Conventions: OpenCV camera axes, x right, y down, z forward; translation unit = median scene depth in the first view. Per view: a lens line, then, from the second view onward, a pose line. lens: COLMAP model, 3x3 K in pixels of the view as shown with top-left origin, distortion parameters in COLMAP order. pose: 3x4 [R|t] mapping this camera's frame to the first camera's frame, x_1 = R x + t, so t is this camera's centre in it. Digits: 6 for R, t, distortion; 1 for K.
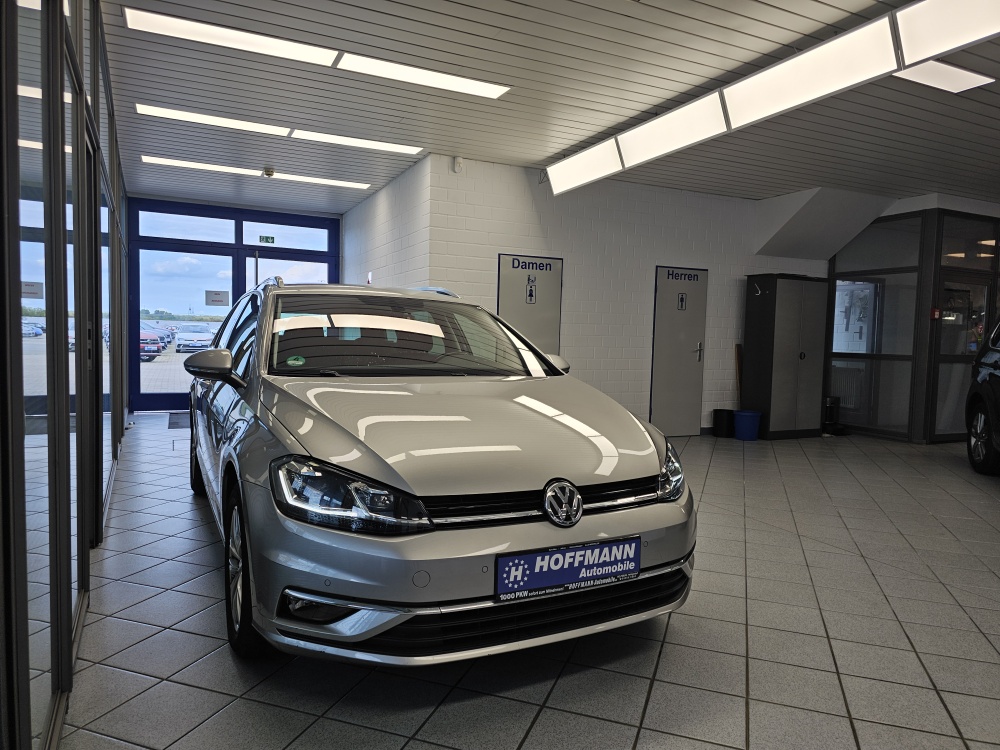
lens RADIAL K [[677.7, 0, 517.6], [0, 677.7, 371.9], [0, 0, 1]] dist [0.130563, -0.203880]
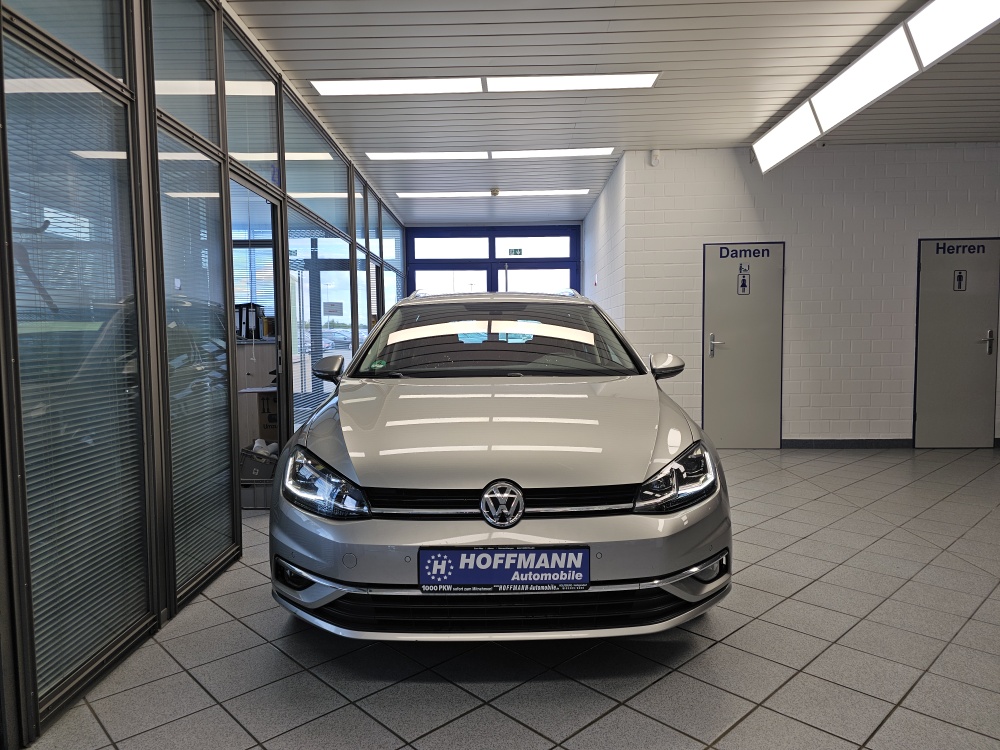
lens RADIAL K [[683.9, 0, 502.2], [0, 683.9, 367.2], [0, 0, 1]] dist [0.065508, -0.065335]
pose [[0.885892, -0.013255, -0.463701, 0.524664], [0.010426, 0.999908, -0.008662, 0.001551], [0.463774, 0.002839, 0.885949, 0.111052]]
